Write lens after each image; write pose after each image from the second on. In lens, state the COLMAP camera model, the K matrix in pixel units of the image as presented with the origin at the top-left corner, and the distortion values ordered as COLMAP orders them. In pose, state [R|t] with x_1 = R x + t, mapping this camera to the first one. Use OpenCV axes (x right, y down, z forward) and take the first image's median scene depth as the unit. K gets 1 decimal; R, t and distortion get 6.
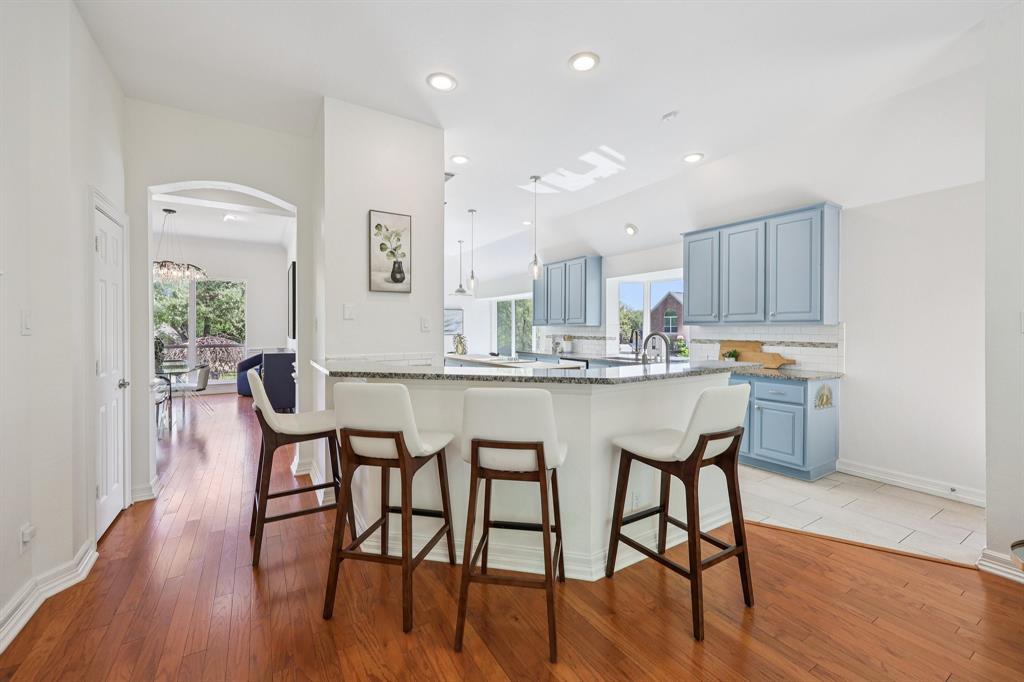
lens RADIAL K [[417.1, 0, 513.4], [0, 417.1, 333.5], [0, 0, 1]] dist [-0.000327, 0.000545]
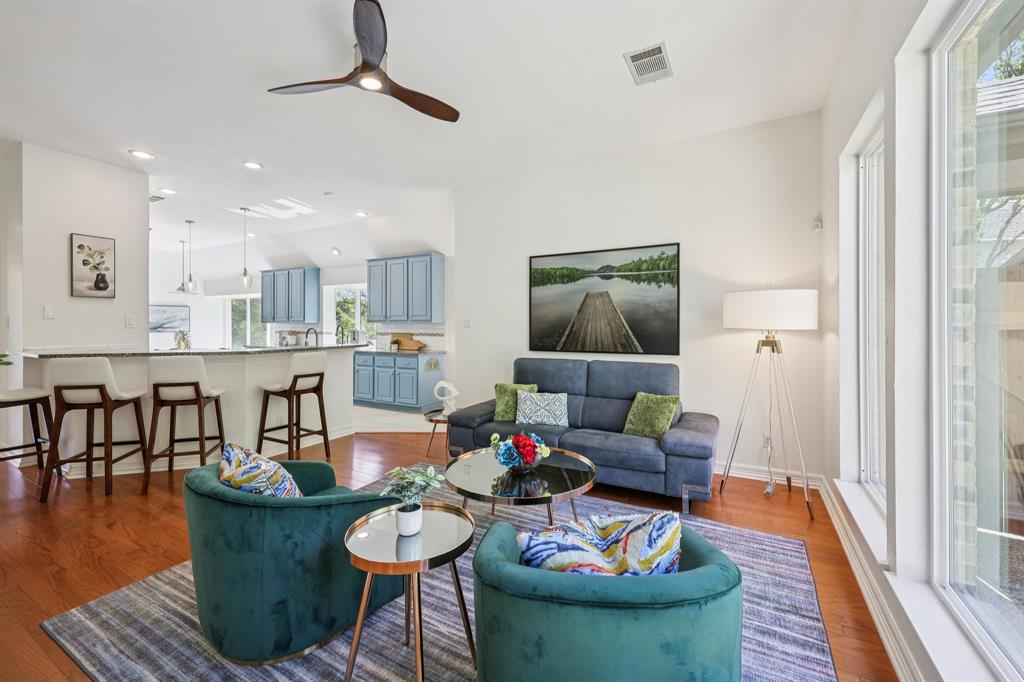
lens RADIAL K [[417.1, 0, 510.4], [0, 417.1, 327.3], [0, 0, 1]] dist [-0.000327, 0.000545]
pose [[0.875605, -0.003523, 0.483016, 0.212352], [0.006648, 0.999967, -0.004758, 0.008377], [-0.482983, 0.007377, 0.875599, -0.758074]]
